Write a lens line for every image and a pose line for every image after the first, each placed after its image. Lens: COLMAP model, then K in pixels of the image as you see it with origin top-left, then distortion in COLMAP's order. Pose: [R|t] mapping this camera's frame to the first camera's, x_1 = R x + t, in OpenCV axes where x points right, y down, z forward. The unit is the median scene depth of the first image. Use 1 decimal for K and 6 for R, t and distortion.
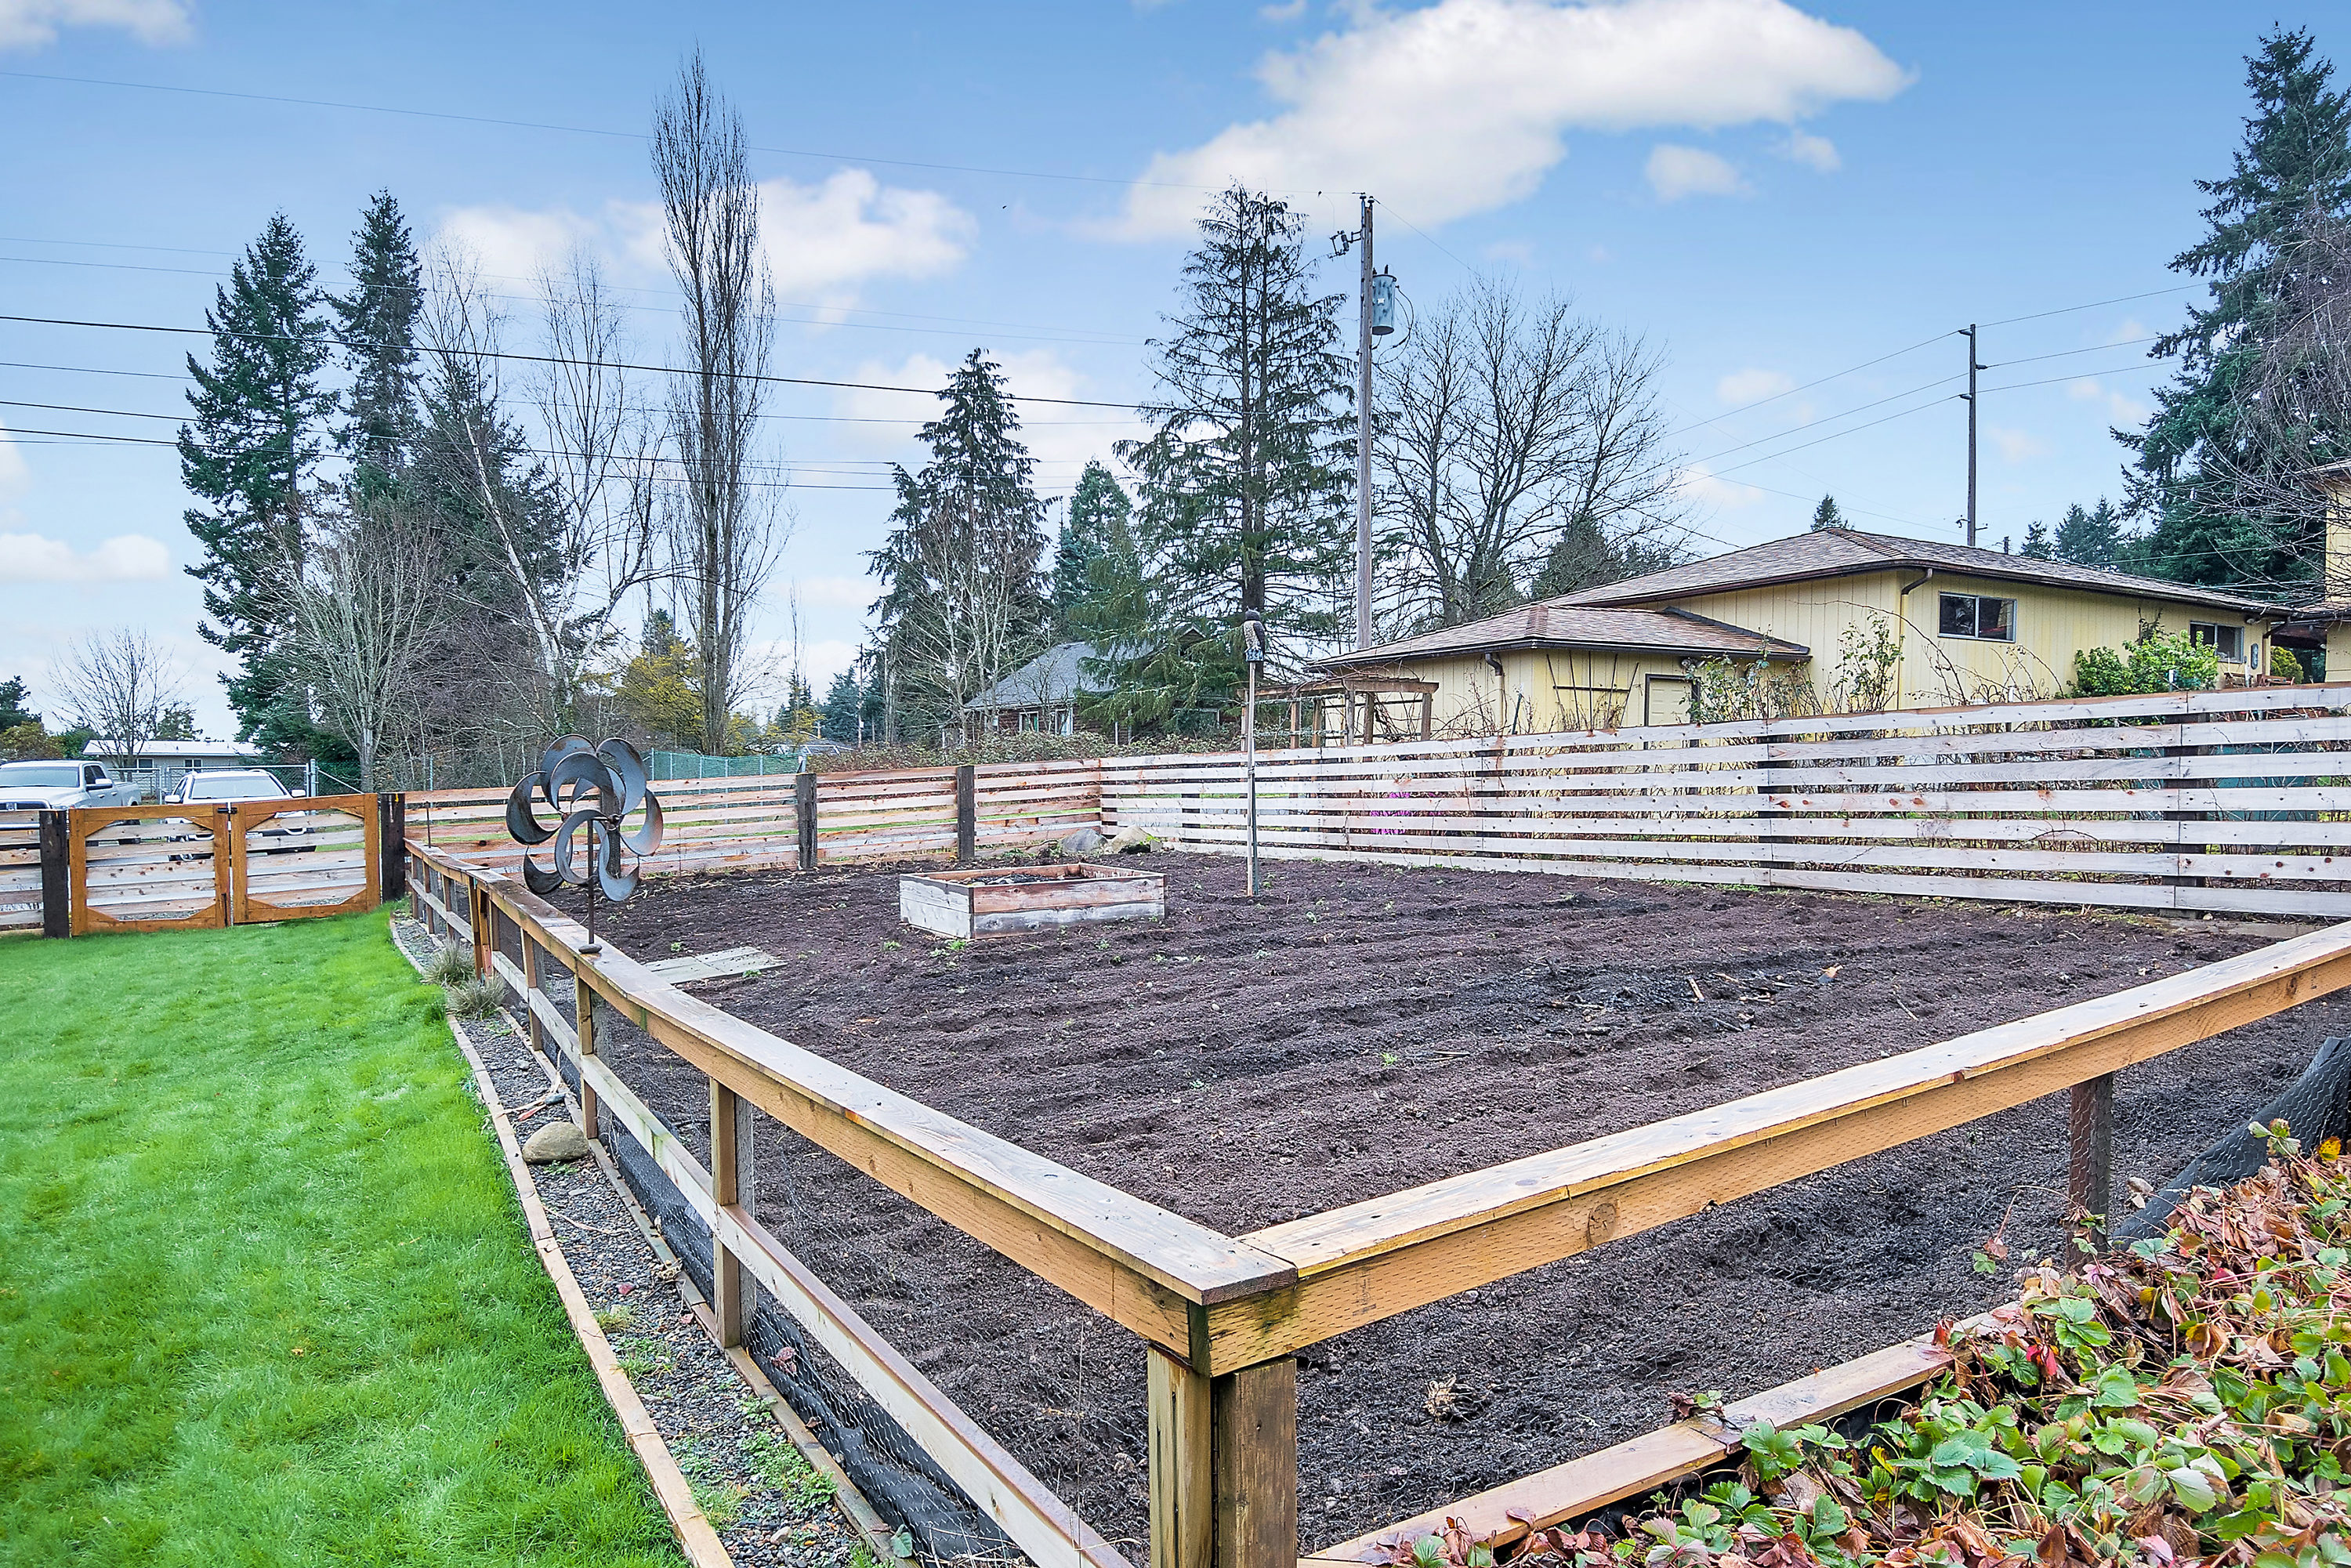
lens RADIAL K [[1562.1, 0, 1169.7], [0, 1562.1, 814.4], [0, 0, 1]] dist [0.043647, -0.068553]
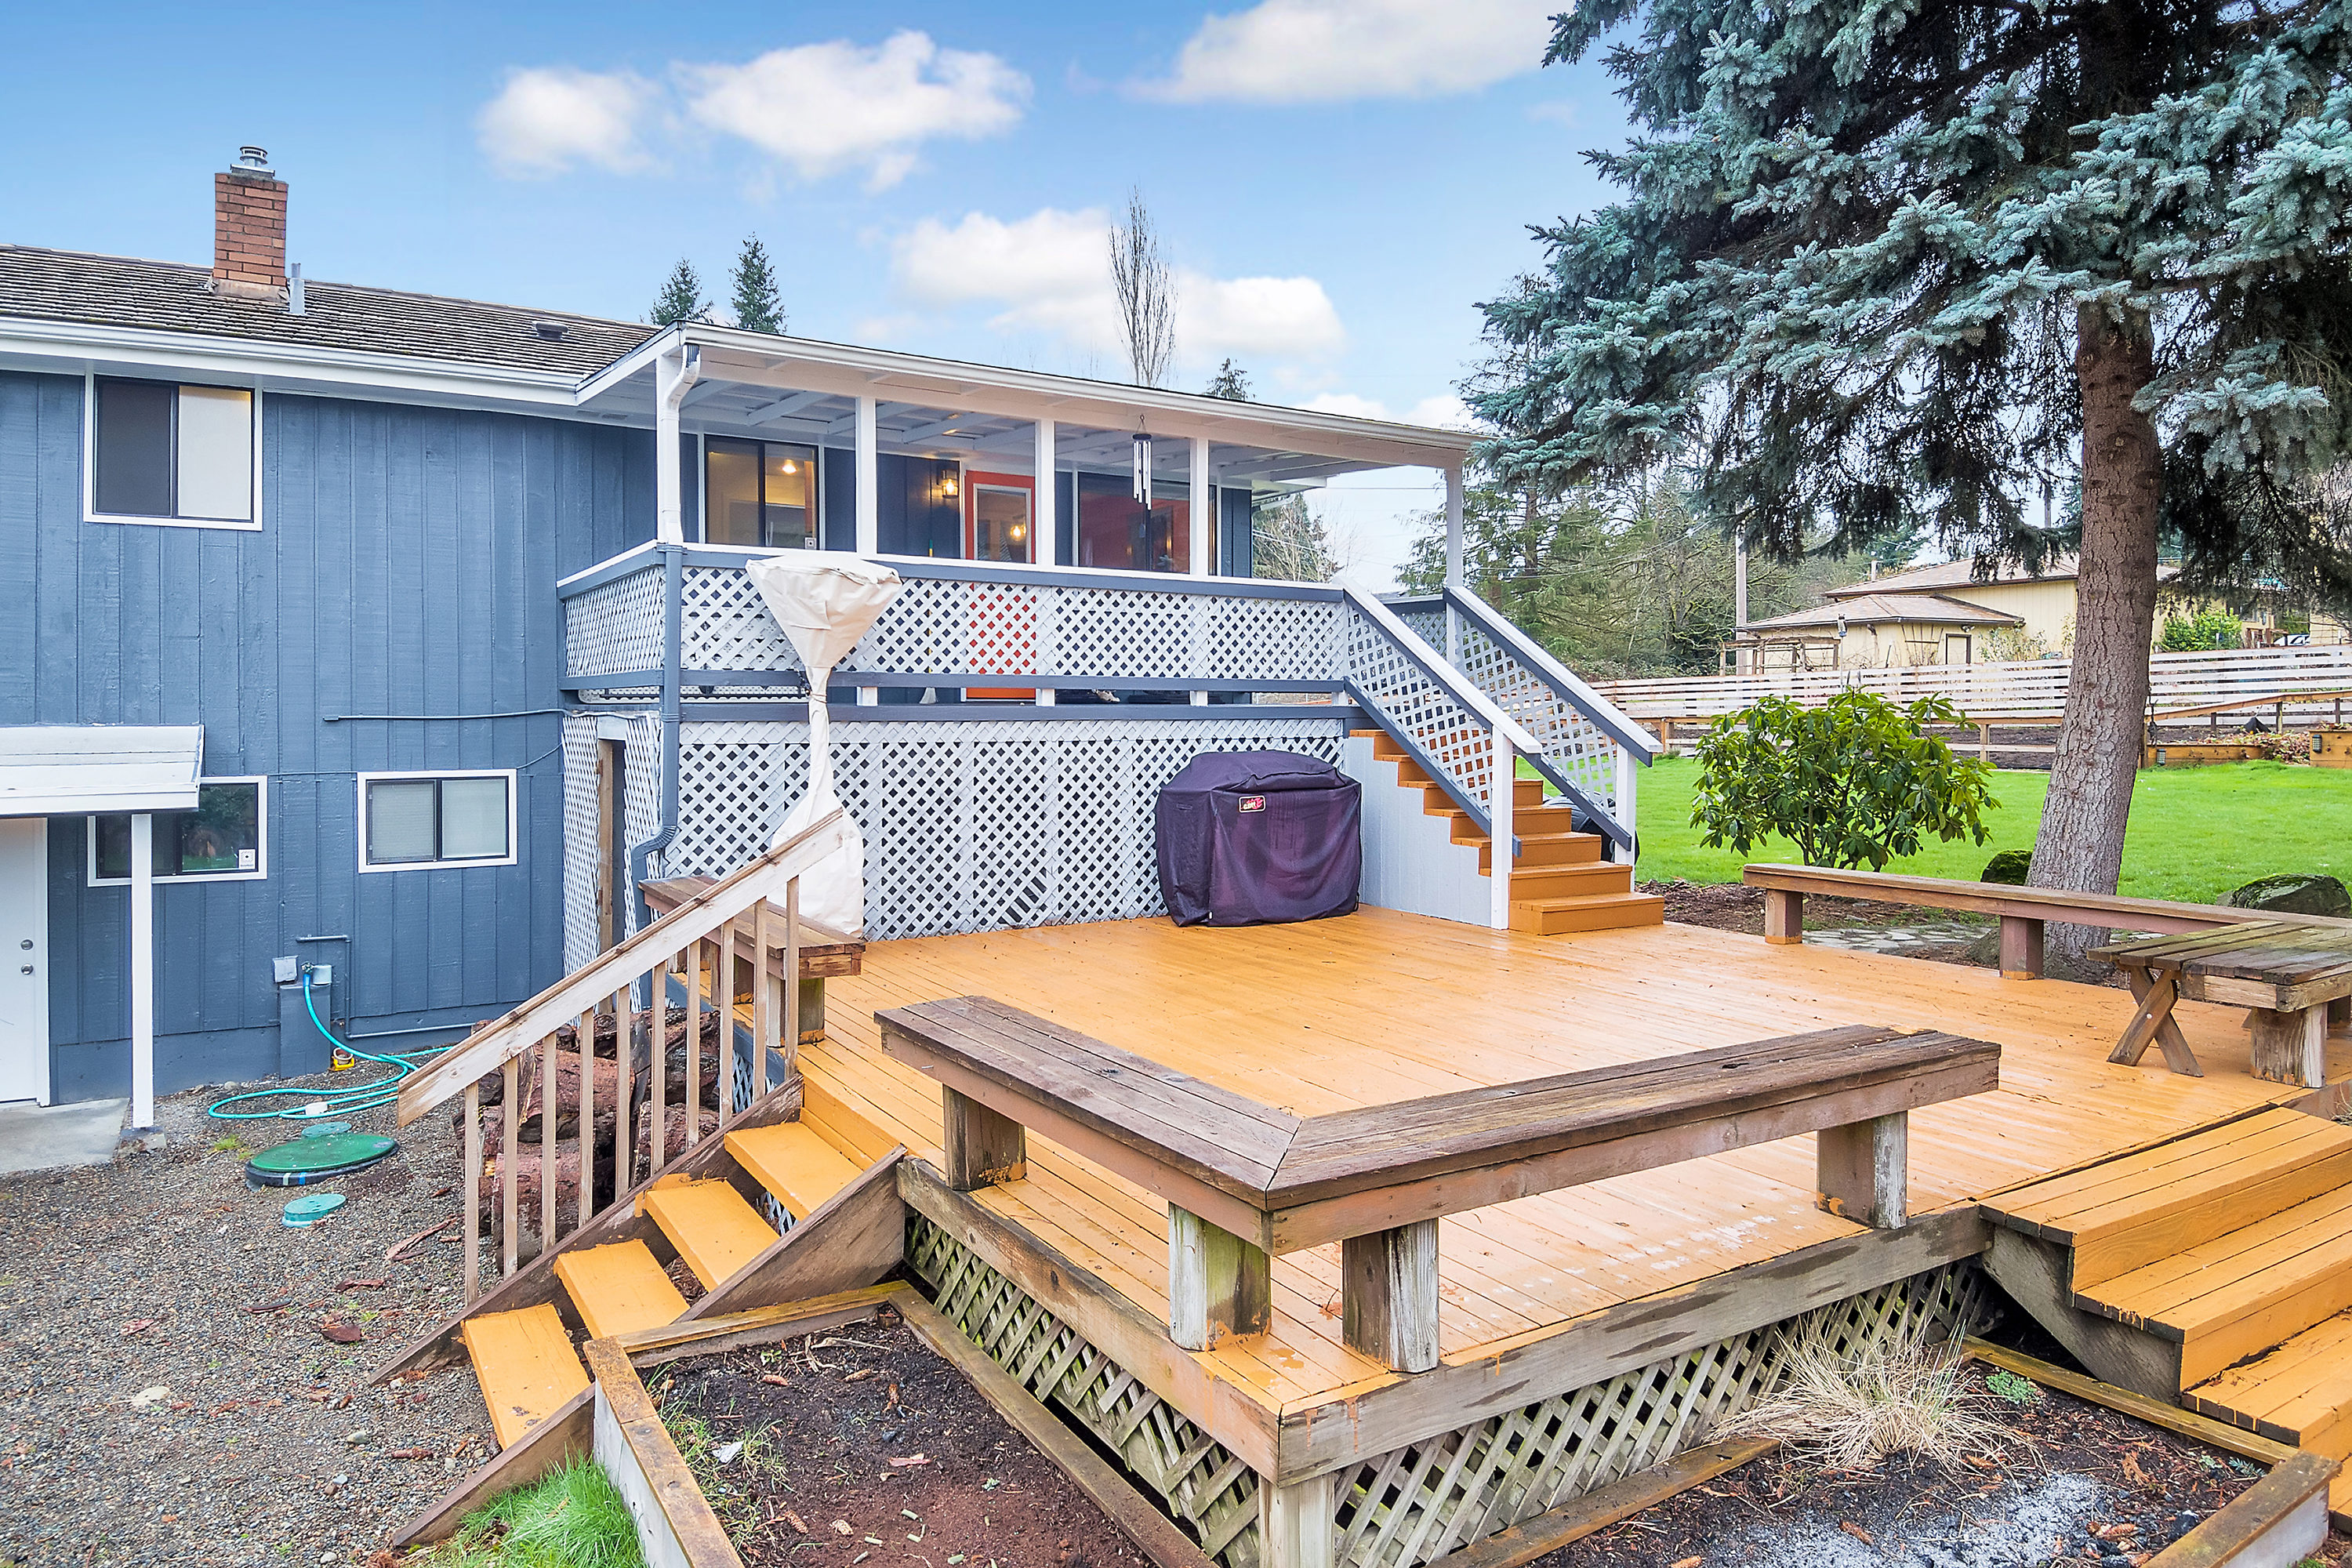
lens RADIAL K [[1456.9, 0, 1170.4], [0, 1456.9, 775.0], [0, 0, 1]] dist [0.080873, -0.107628]
pose [[0.999289, -0.004481, -0.037437, -0.167582], [0.005434, 0.999662, 0.025414, 0.010030], [0.037311, -0.025599, 0.998976, -0.250492]]
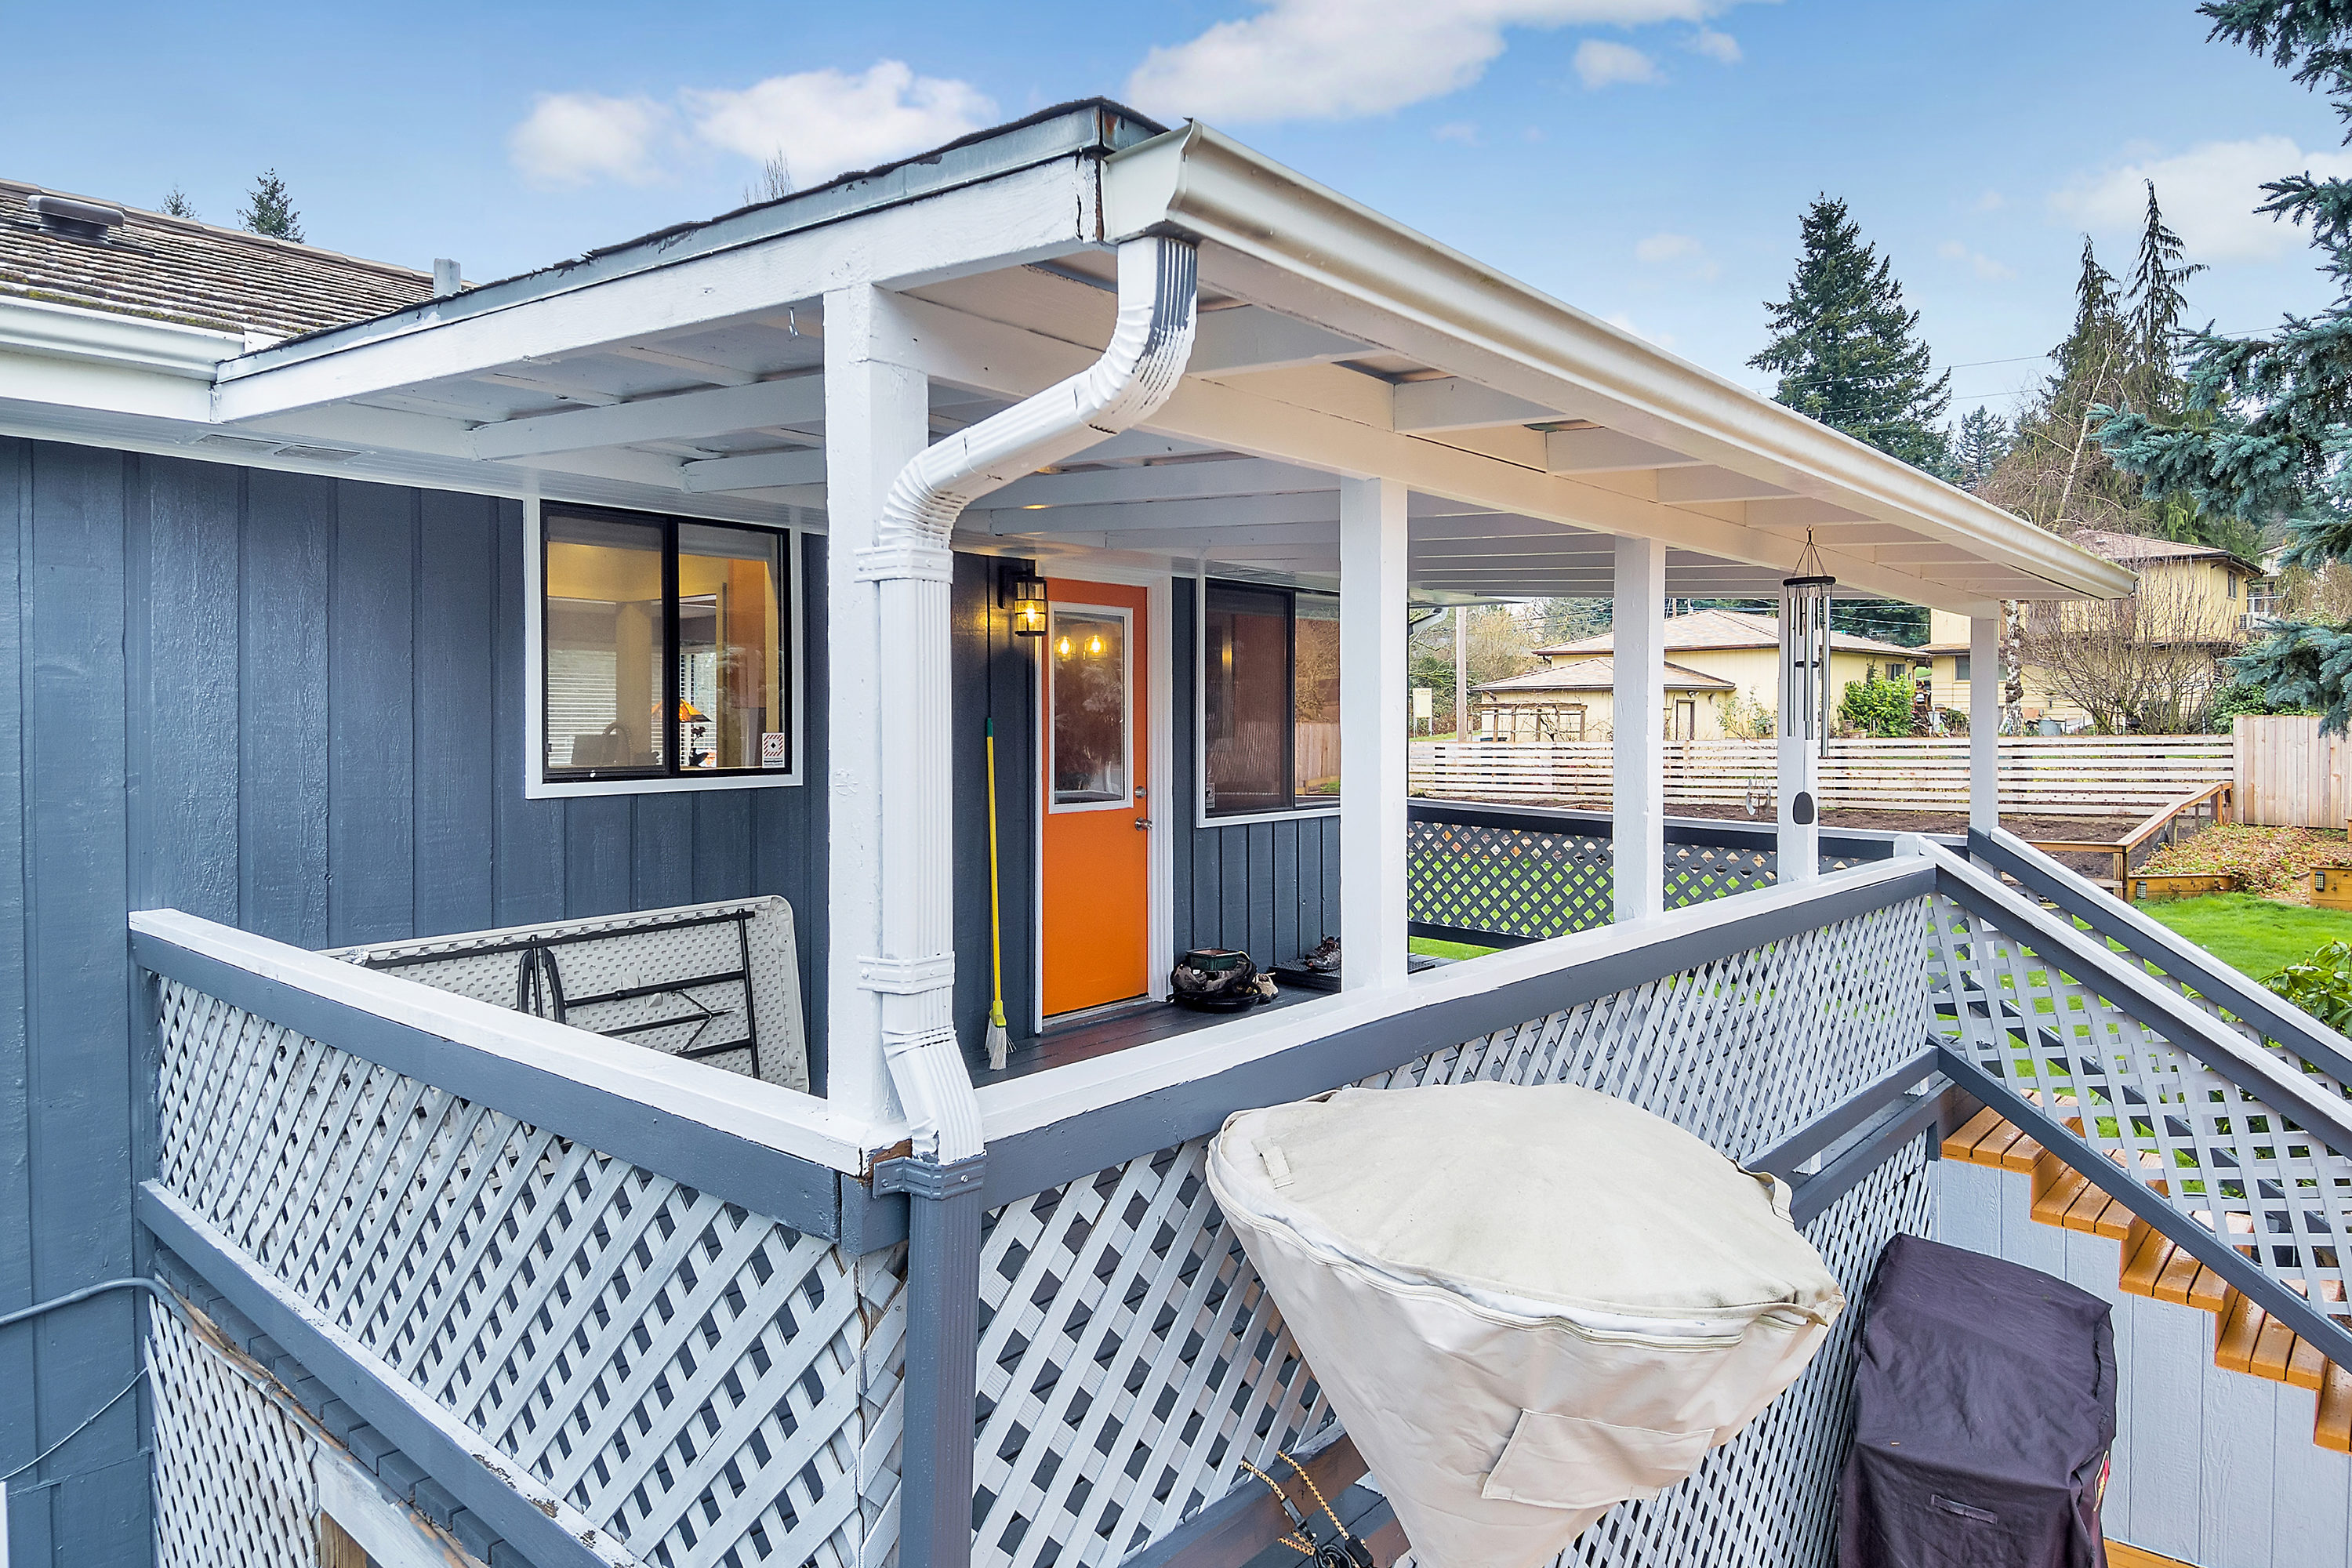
lens RADIAL K [[1456.9, 0, 1170.4], [0, 1456.9, 775.0], [0, 0, 1]] dist [0.080873, -0.107628]
pose [[0.968195, -0.016497, 0.249652, -0.209704], [0.012295, 0.999755, 0.018381, -0.010480], [-0.249894, -0.014727, 0.968161, -0.168008]]
